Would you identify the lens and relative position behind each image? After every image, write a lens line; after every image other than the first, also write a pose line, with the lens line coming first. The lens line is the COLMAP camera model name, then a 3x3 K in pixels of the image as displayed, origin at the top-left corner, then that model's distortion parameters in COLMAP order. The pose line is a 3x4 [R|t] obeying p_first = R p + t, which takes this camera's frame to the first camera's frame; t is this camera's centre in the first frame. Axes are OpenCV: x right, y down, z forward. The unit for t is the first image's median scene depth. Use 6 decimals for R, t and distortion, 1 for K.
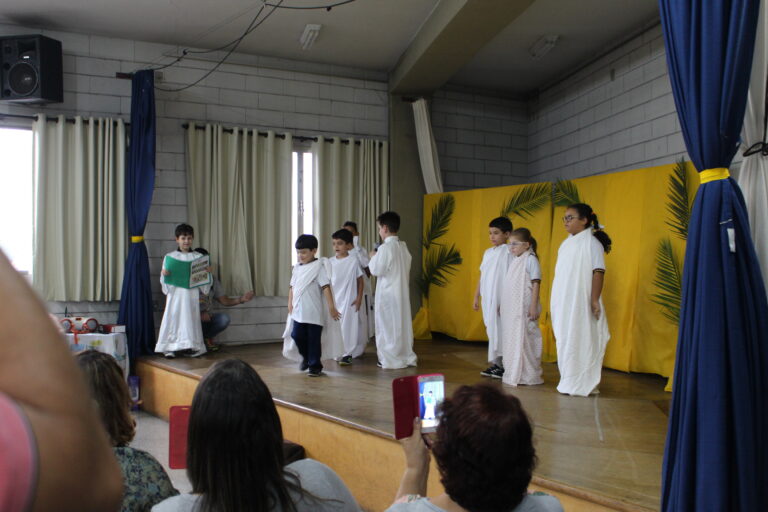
lens RADIAL K [[846.8, 0, 373.1], [0, 846.8, 255.9], [0, 0, 1]] dist [-0.124706, 0.145890]
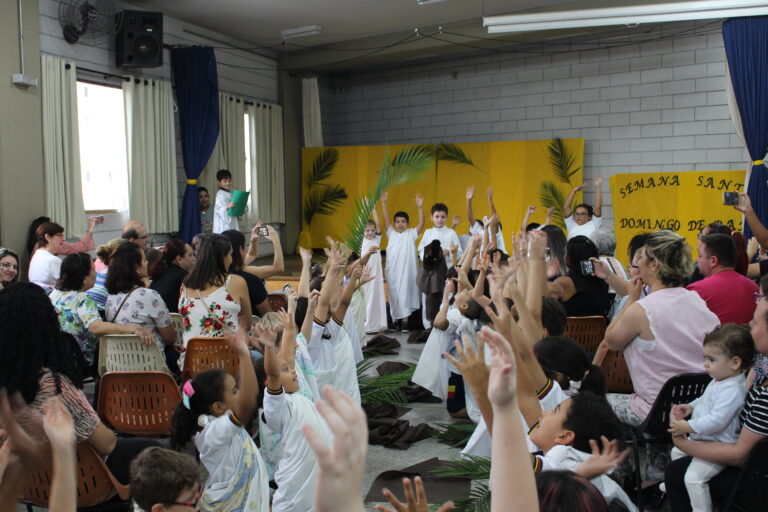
lens RADIAL K [[846.8, 0, 373.1], [0, 846.8, 255.9], [0, 0, 1]] dist [-0.124706, 0.145890]
pose [[0.773350, -0.058259, 0.631297, -0.796843], [0.011996, 0.996935, 0.077307, -0.003376], [-0.633866, -0.052213, 0.771678, -0.127991]]
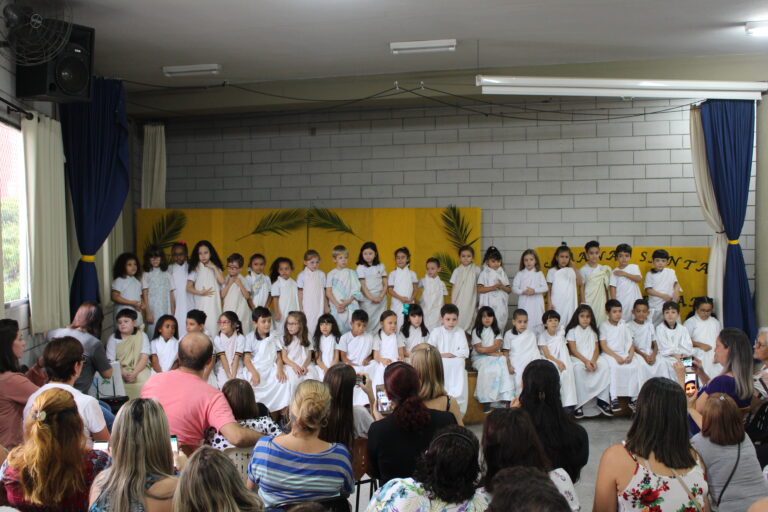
lens RADIAL K [[846.8, 0, 373.1], [0, 846.8, 255.9], [0, 0, 1]] dist [-0.124706, 0.145890]
pose [[0.409548, -0.022829, 0.912003, -0.908627], [0.006107, 0.999733, 0.022282, -0.038010], [-0.912268, -0.003556, 0.409578, 0.310558]]
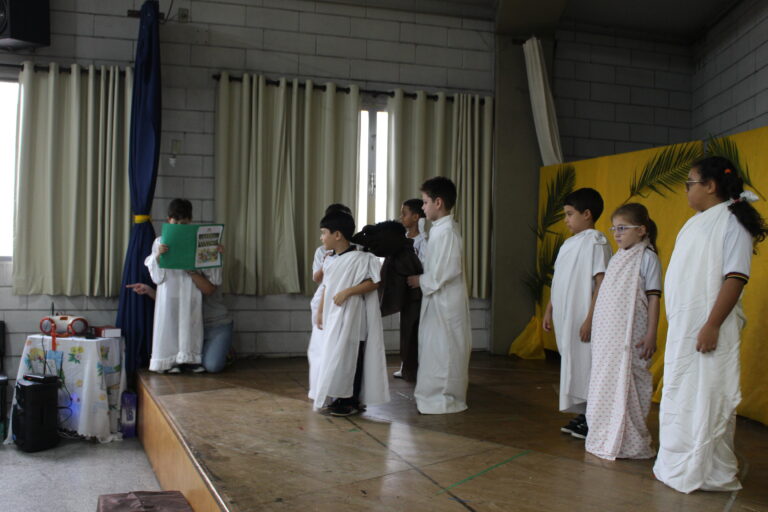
lens RADIAL K [[846.8, 0, 373.1], [0, 846.8, 255.9], [0, 0, 1]] dist [-0.124706, 0.145890]
pose [[0.972336, 0.021255, -0.232616, 0.103225], [-0.019416, 0.999760, 0.010192, 0.002101], [0.232777, -0.005393, 0.972515, 0.263444]]
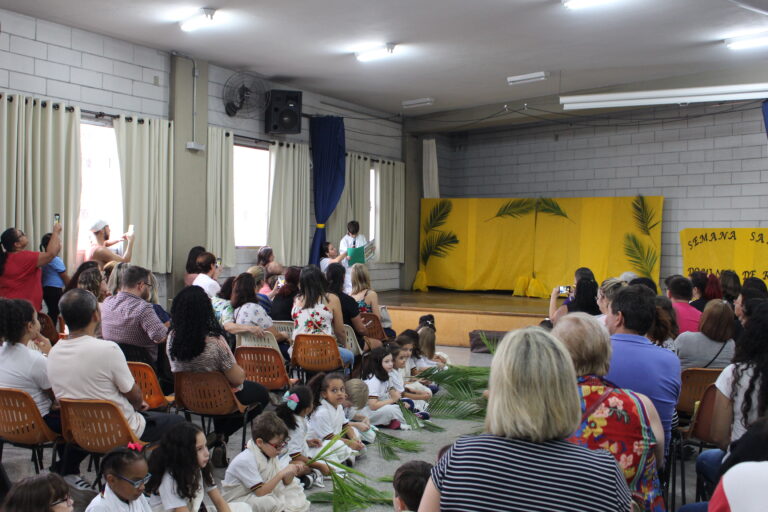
lens RADIAL K [[846.8, 0, 373.1], [0, 846.8, 255.9], [0, 0, 1]] dist [-0.124706, 0.145890]
pose [[0.873331, 0.001164, 0.487125, -0.871509], [-0.015372, 0.999565, 0.025171, -0.004879], [-0.486884, -0.029471, 0.872969, -0.356361]]
